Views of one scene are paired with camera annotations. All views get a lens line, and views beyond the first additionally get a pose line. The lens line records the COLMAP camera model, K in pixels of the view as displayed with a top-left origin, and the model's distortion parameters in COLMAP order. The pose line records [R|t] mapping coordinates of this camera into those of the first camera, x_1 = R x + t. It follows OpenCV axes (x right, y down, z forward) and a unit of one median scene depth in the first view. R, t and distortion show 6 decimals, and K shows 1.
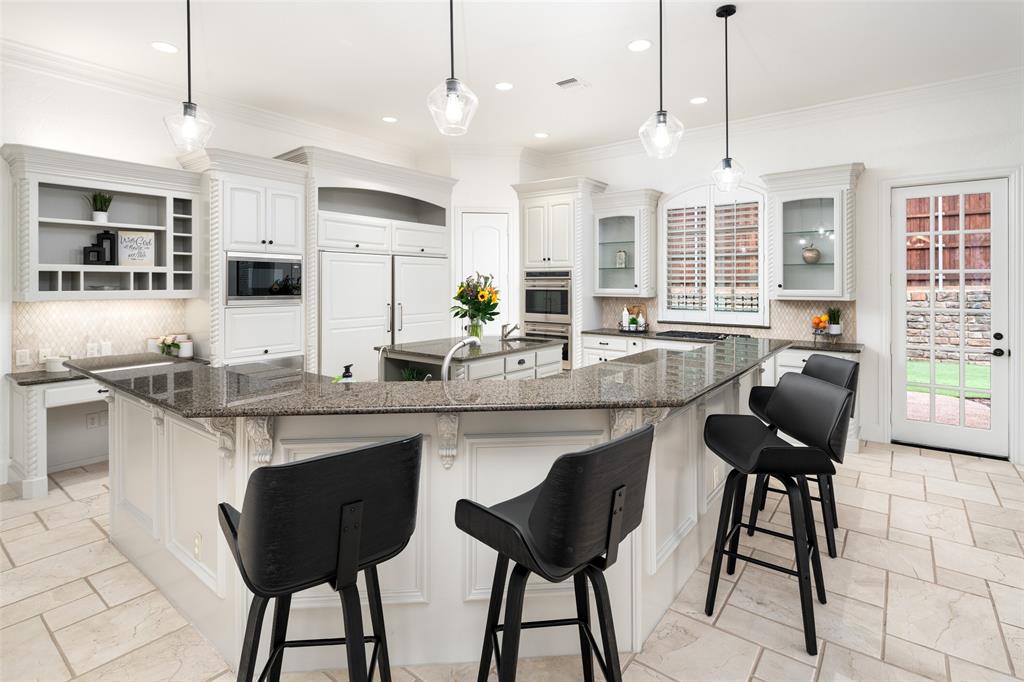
lens RADIAL K [[507.4, 0, 508.9], [0, 507.4, 282.2], [0, 0, 1]] dist [0.002219, 0.000028]
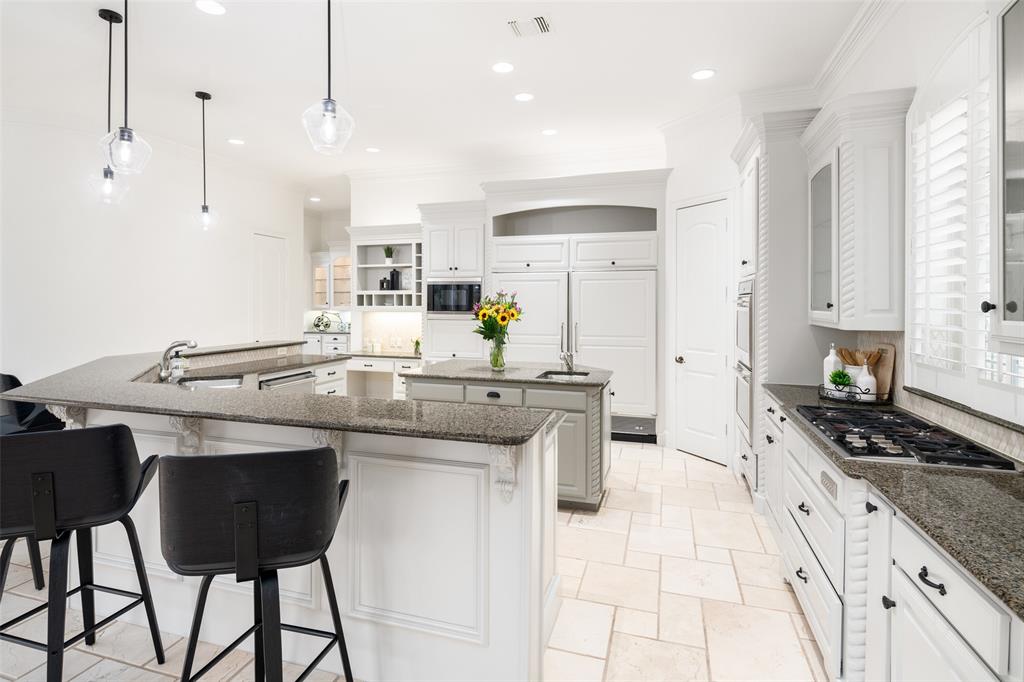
lens RADIAL K [[500.0, 0, 508.5], [0, 500.0, 321.2], [0, 0, 1]] dist [-0.001657, -0.000656]
pose [[0.349326, 0.033134, -0.936415, 0.780385], [-0.000481, 0.999381, 0.035182, 0.007760], [0.937001, -0.011840, 0.349125, 0.731477]]
